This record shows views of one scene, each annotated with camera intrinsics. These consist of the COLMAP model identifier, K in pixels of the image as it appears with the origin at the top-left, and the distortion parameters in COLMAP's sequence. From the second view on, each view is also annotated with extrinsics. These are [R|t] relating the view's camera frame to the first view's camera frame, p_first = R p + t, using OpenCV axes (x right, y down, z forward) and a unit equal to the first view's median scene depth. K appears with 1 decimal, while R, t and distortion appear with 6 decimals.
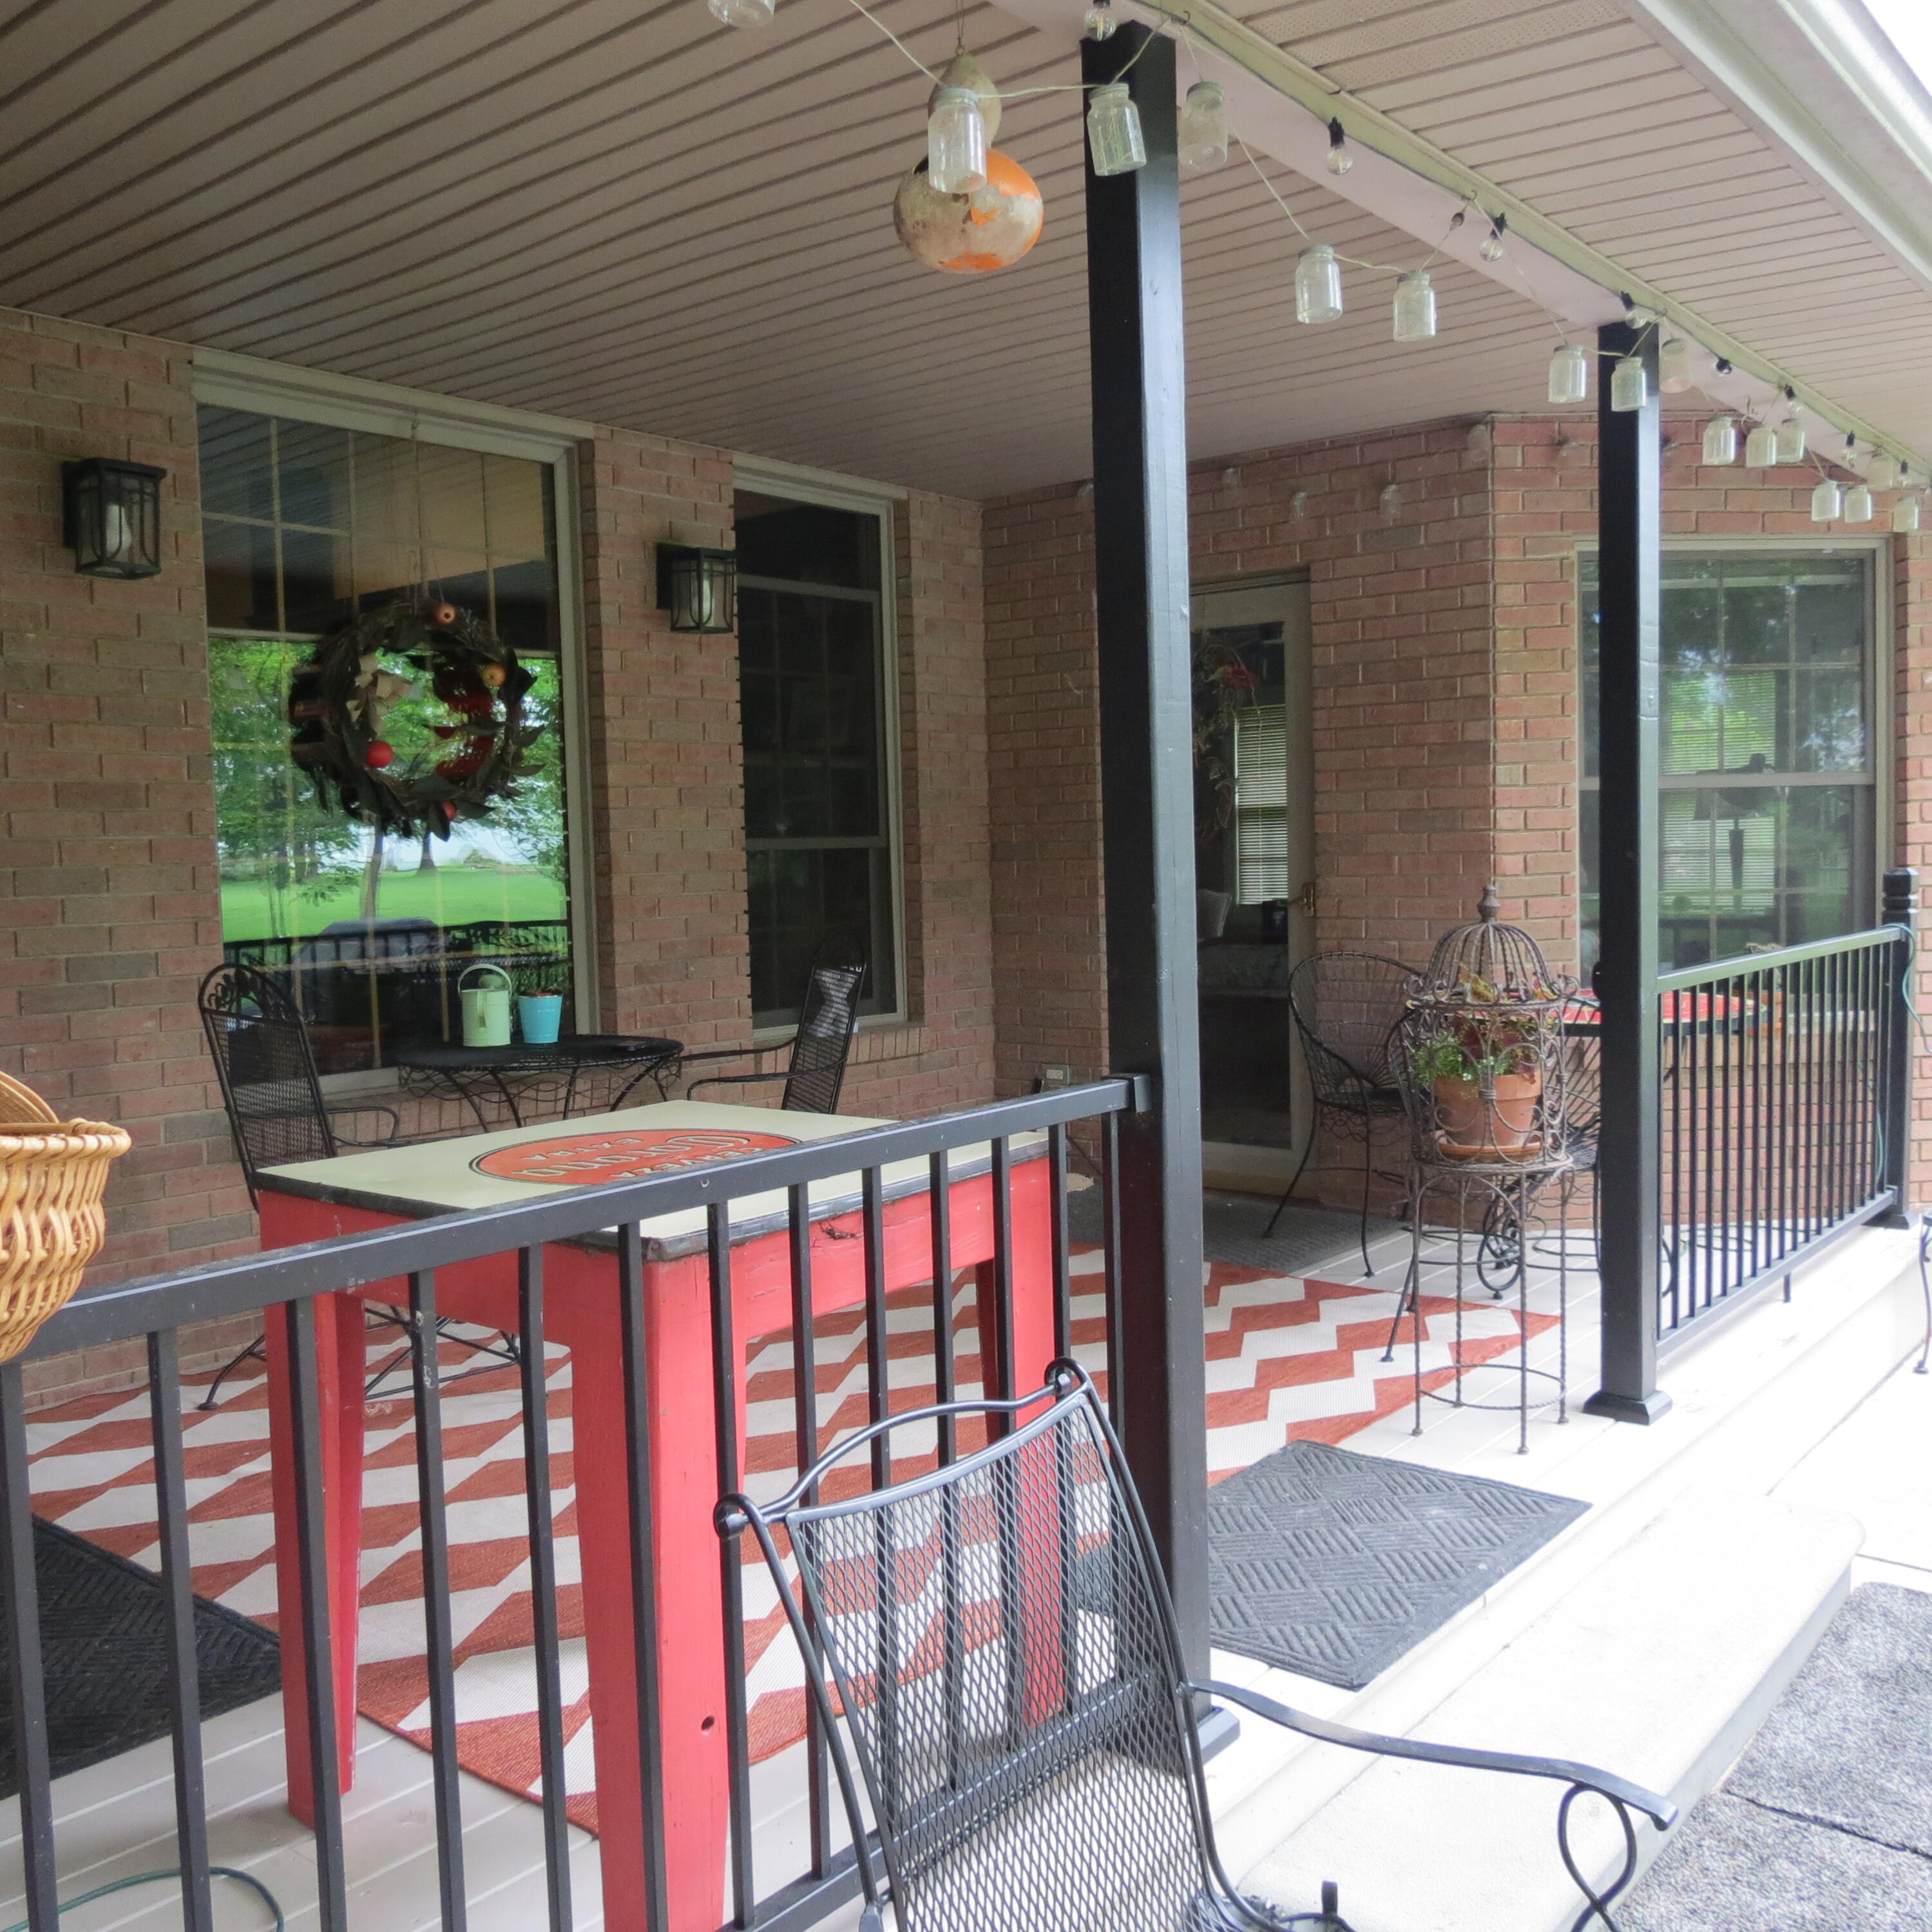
lens RADIAL K [[1798.0, 0, 958.8], [0, 1798.0, 1017.4], [0, 0, 1]] dist [-0.034985, 0.017251]
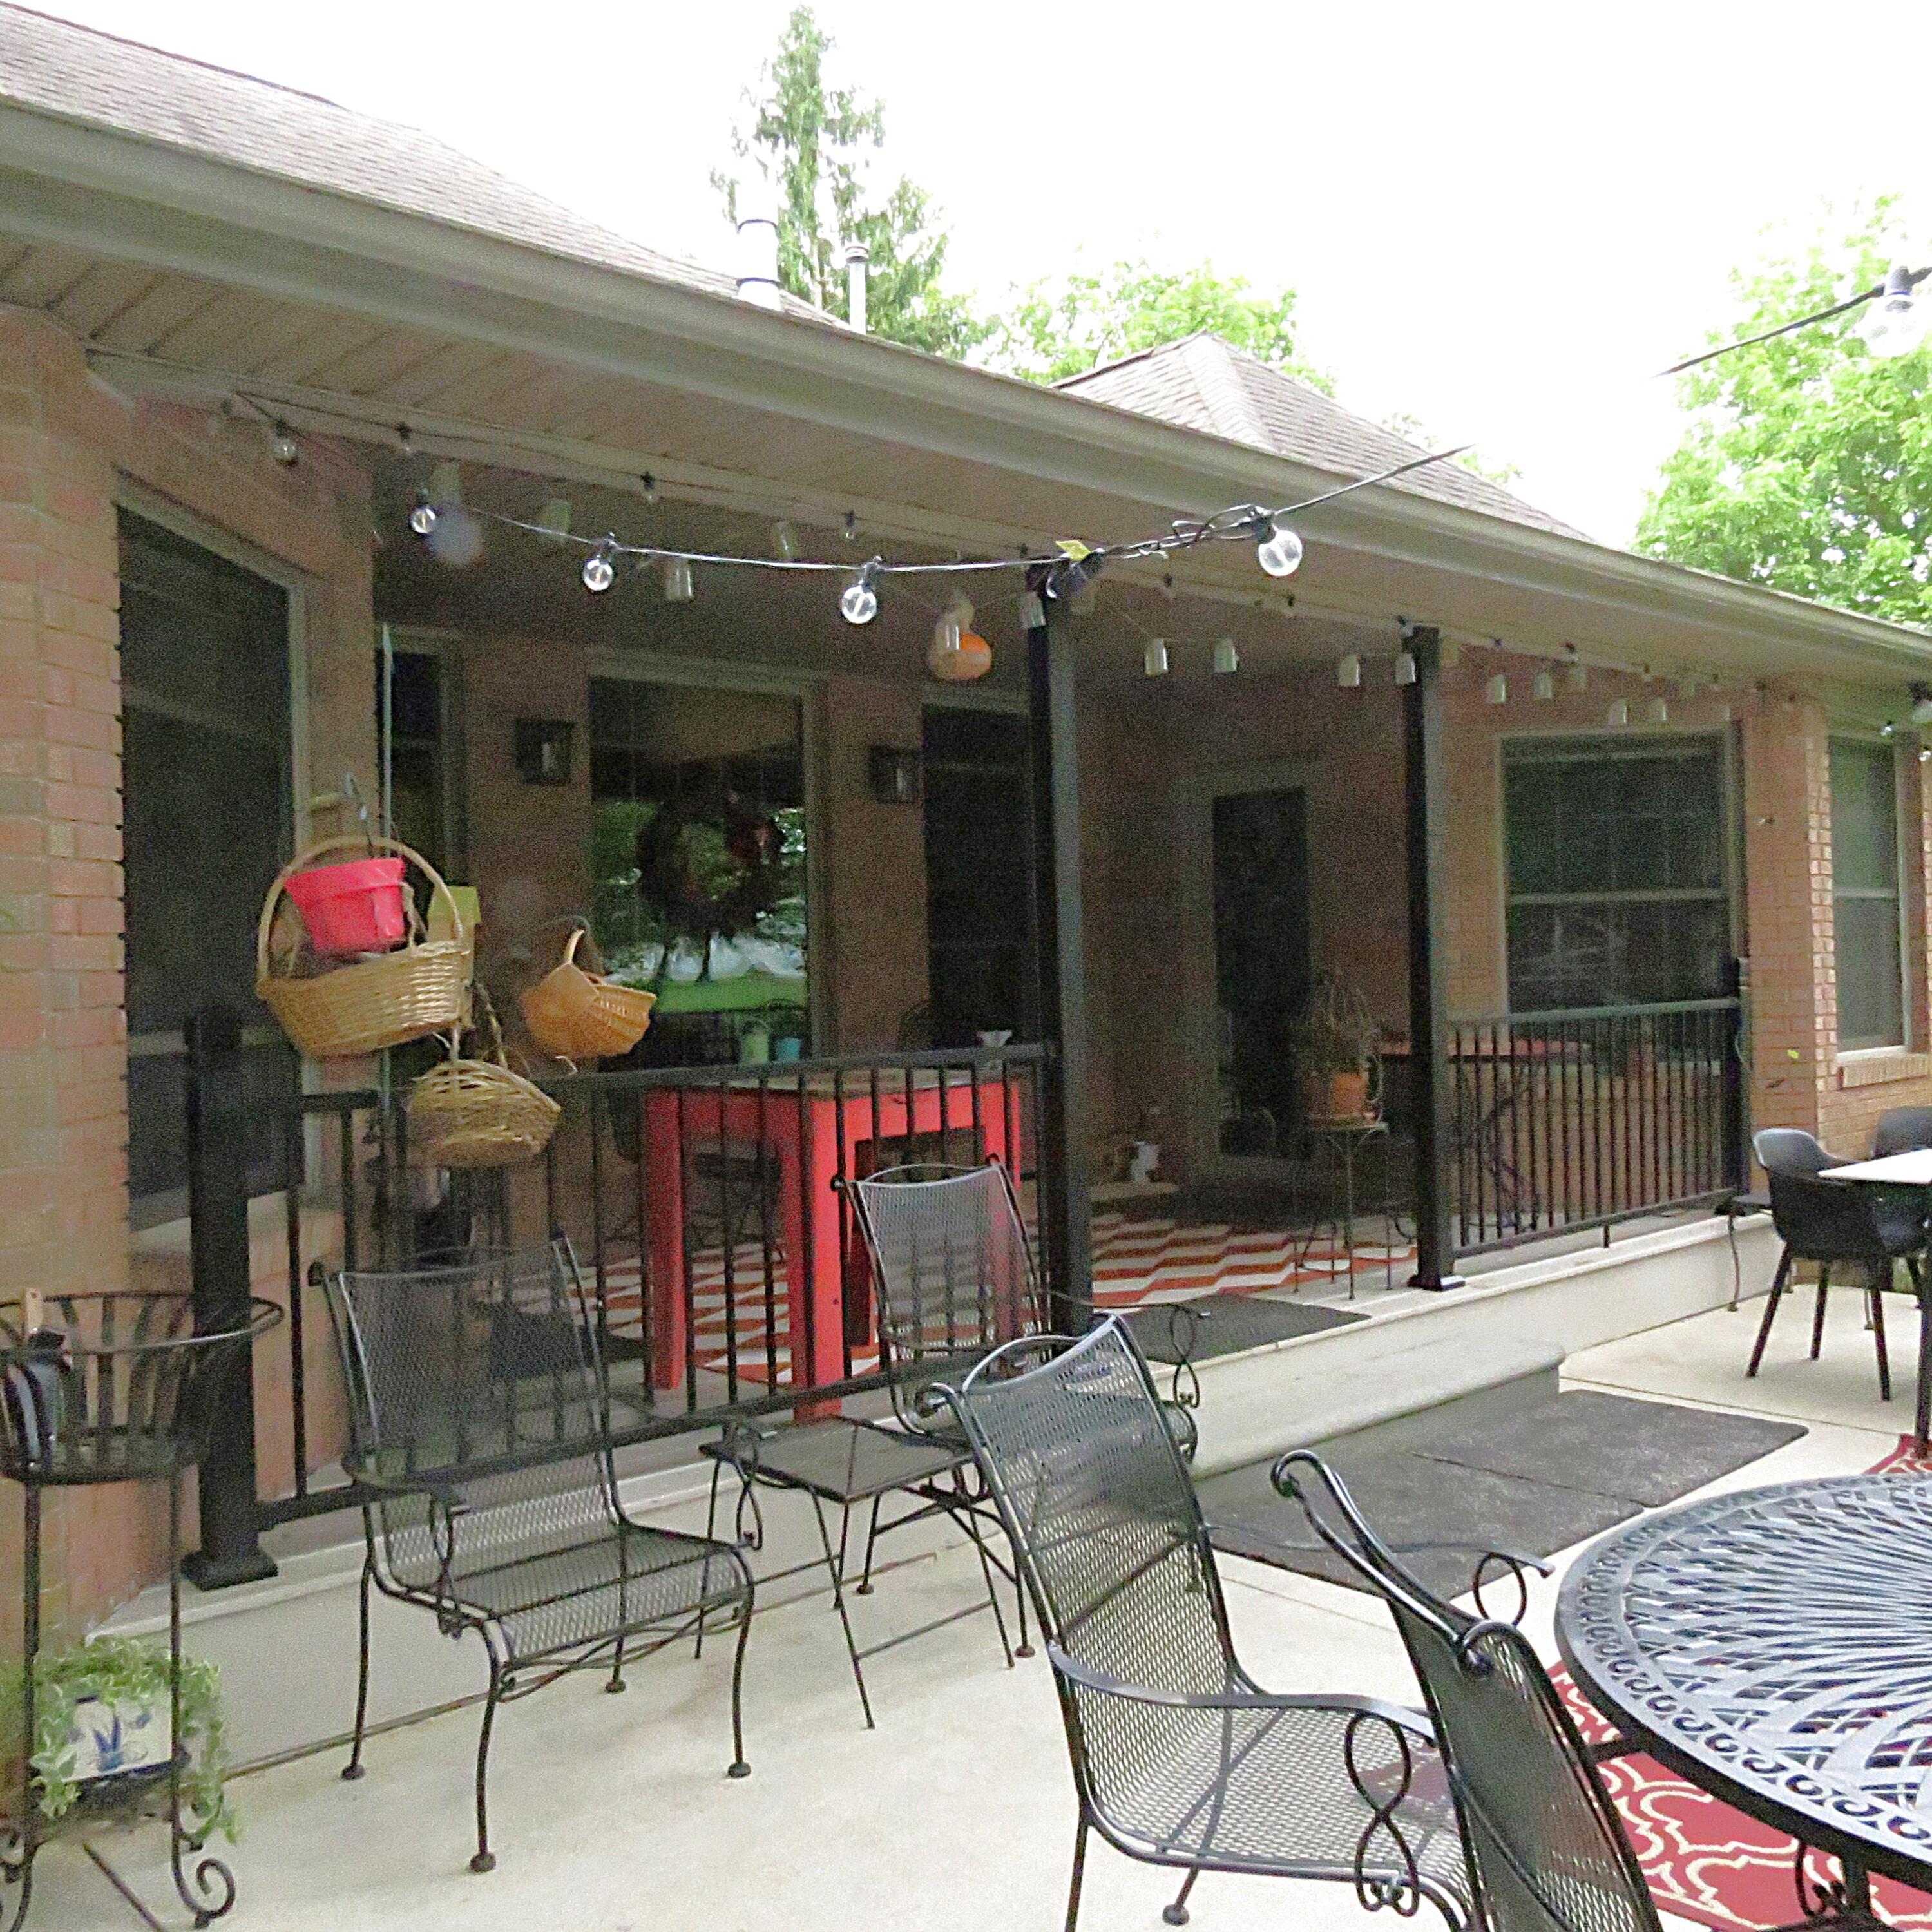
lens RADIAL K [[1798.0, 0, 958.8], [0, 1798.0, 1017.4], [0, 0, 1]] dist [-0.034985, 0.017251]
pose [[0.988789, 0.003380, -0.149282, 0.137509], [-0.013028, 0.997884, -0.063702, 0.062003], [0.148751, 0.064932, 0.986741, -0.484780]]
